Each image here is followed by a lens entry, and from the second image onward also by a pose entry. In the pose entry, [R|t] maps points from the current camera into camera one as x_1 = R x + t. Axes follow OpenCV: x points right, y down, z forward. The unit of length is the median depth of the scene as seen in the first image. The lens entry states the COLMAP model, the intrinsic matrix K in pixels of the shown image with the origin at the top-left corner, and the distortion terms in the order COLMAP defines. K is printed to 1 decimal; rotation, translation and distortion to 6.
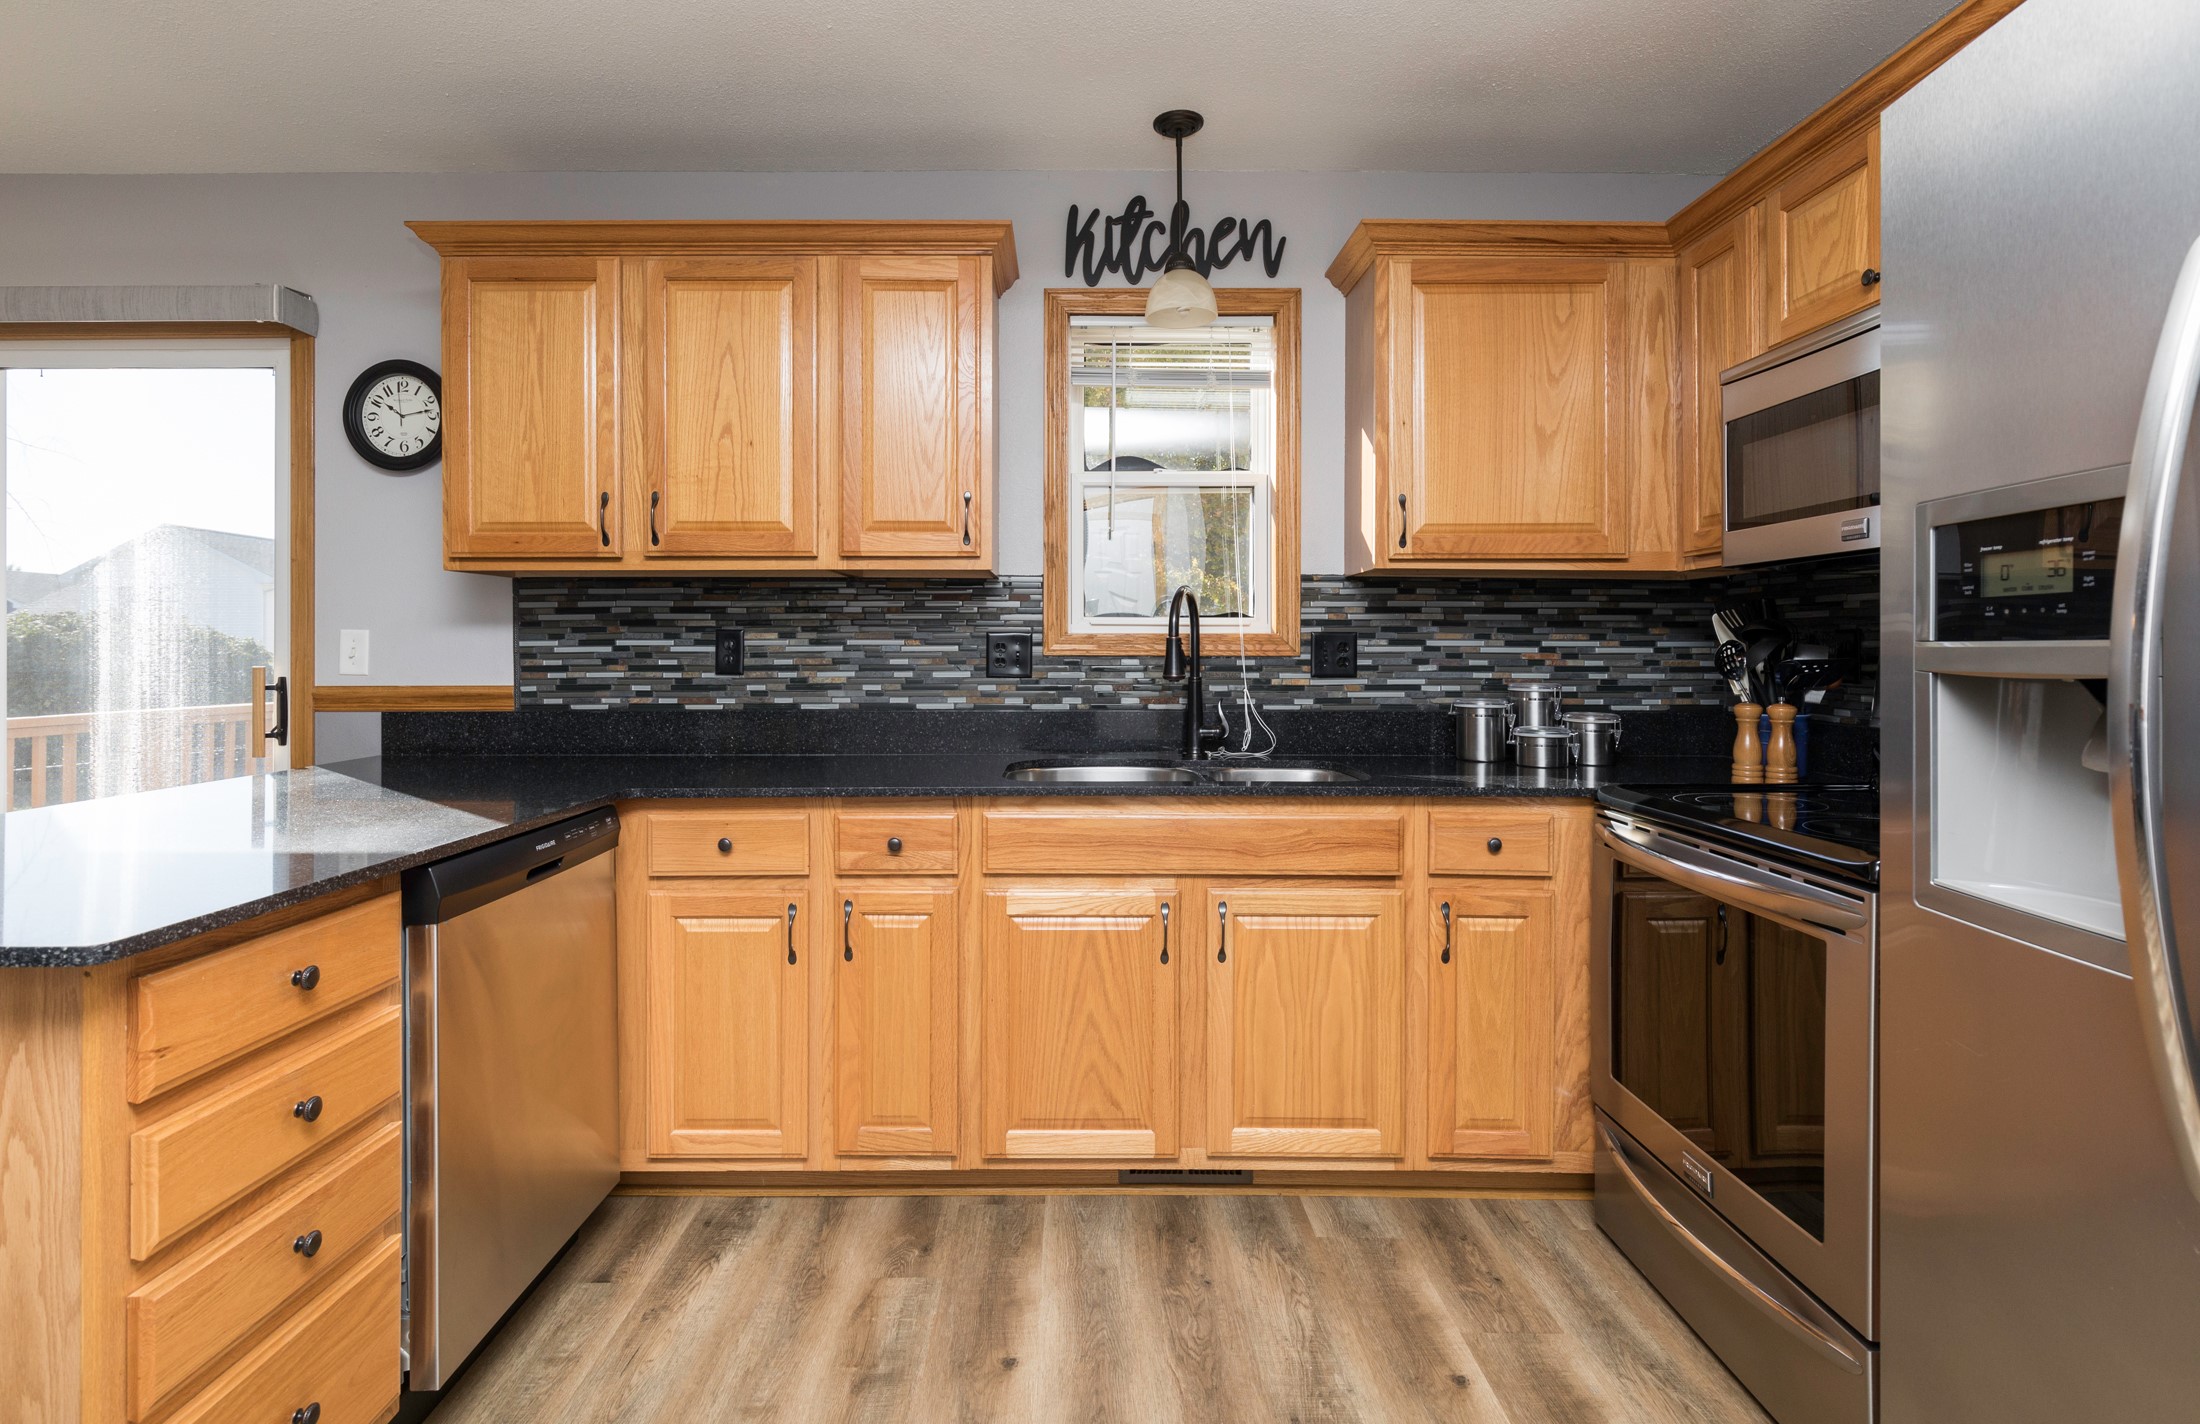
lens RADIAL K [[1052.4, 0, 1003.8], [0, 1052.4, 710.3], [0, 0, 1]] dist [0.001033, 0.000145]
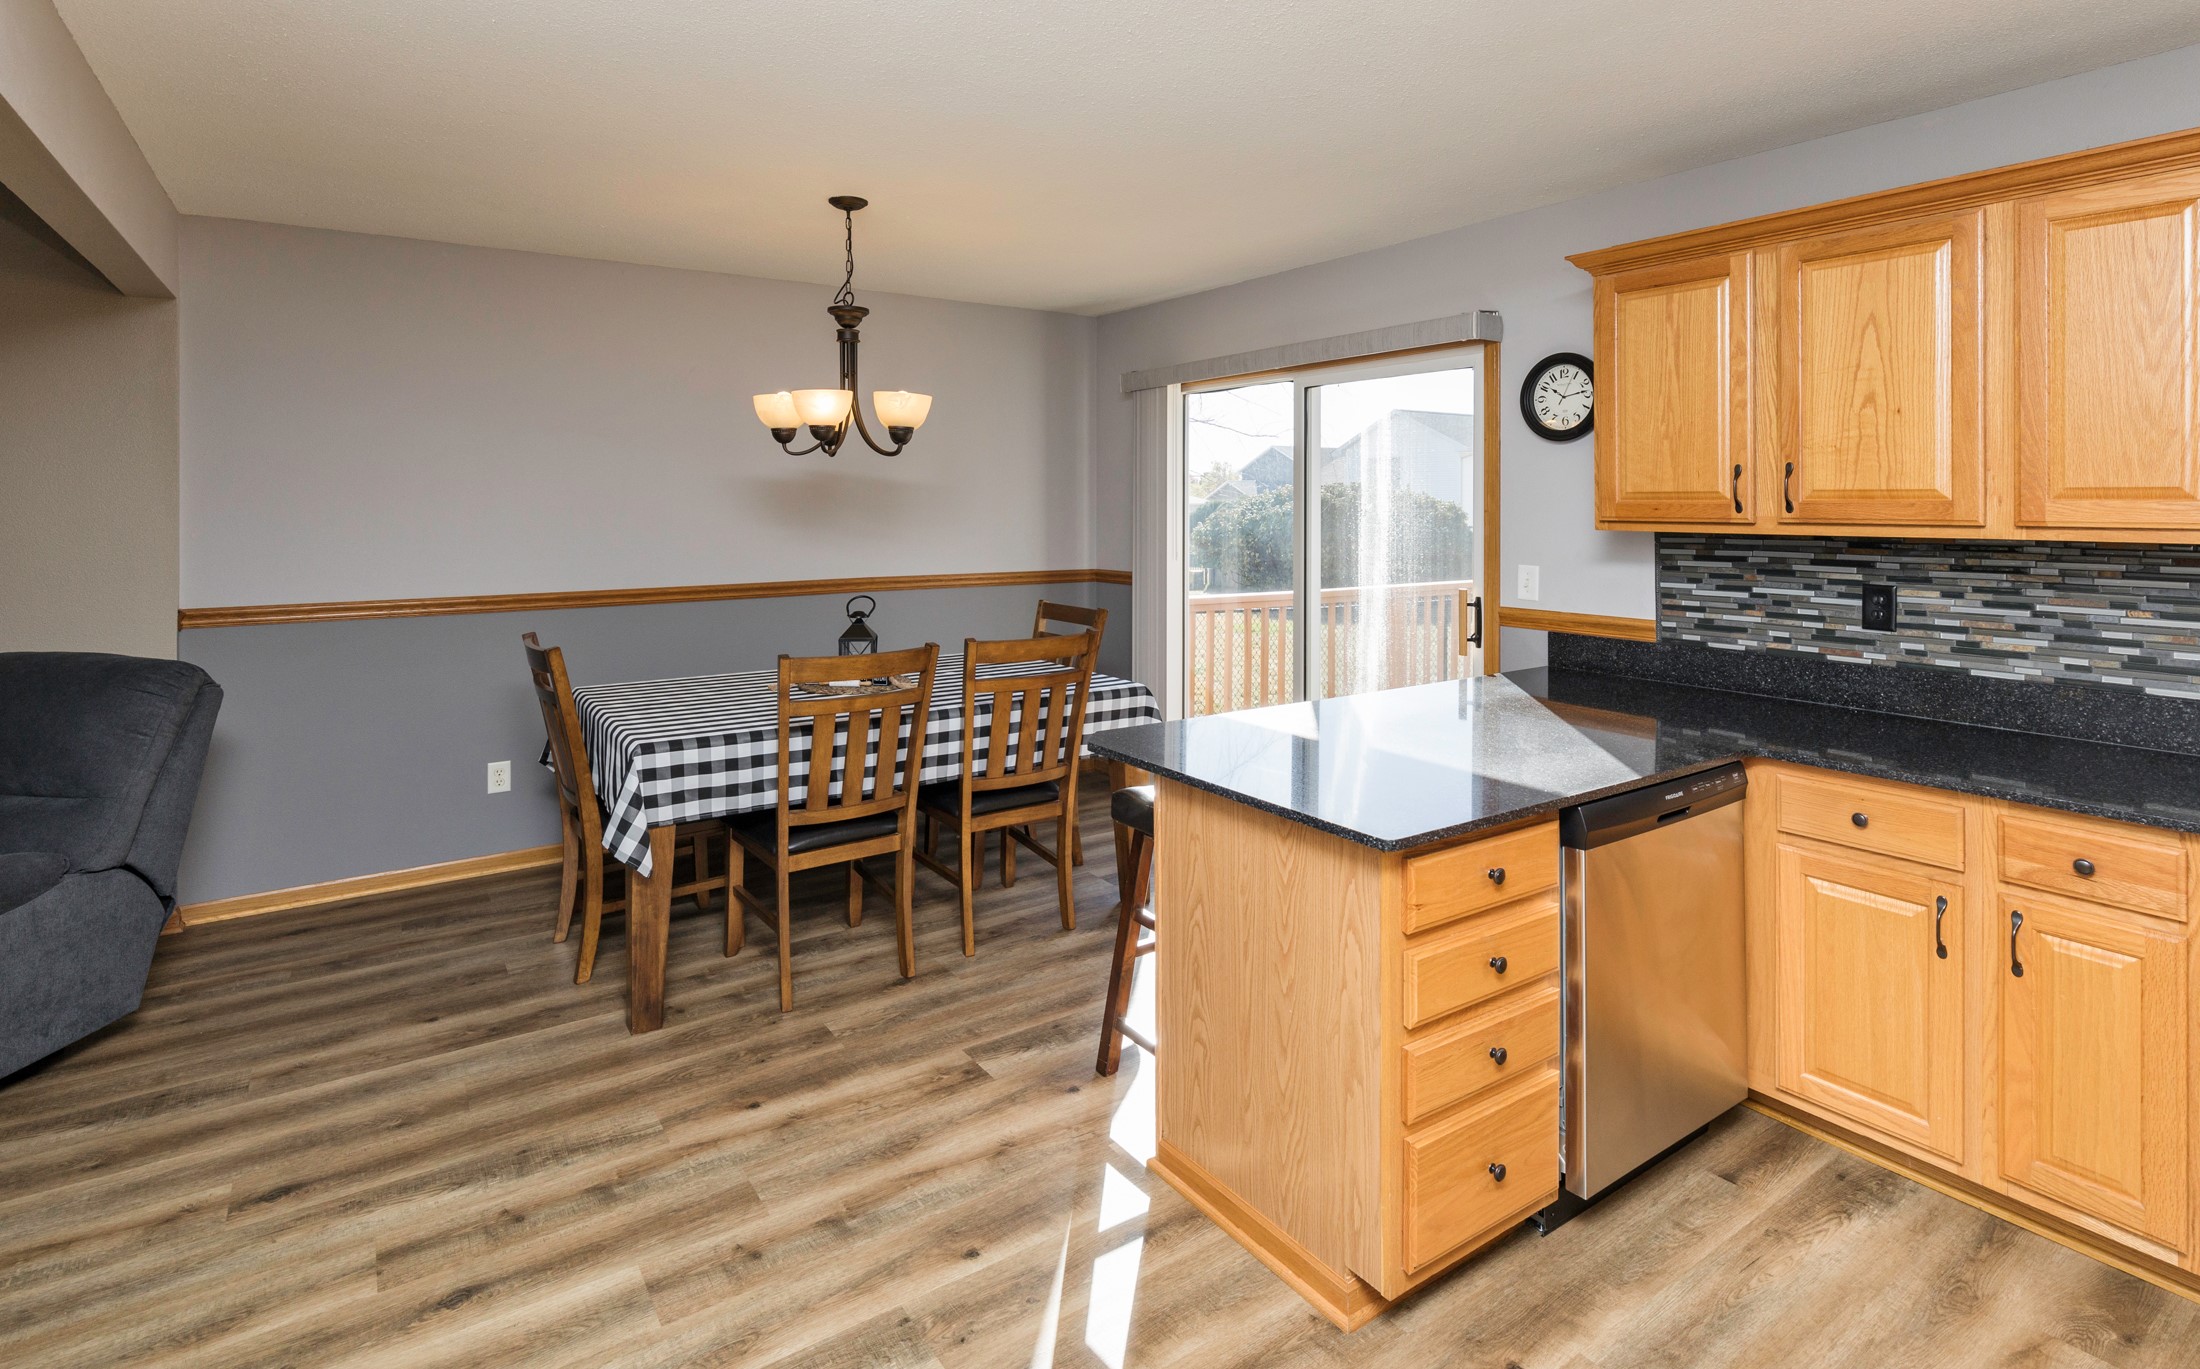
lens RADIAL K [[1050.3, 0, 1064.6], [0, 1050.3, 494.1], [0, 0, 1]] dist [-0.000890, 0.001296]
pose [[0.566100, -0.002467, -0.824333, 0.143806], [-0.002678, 0.999985, -0.004832, -0.183677], [0.824332, 0.004943, 0.566084, -0.231084]]
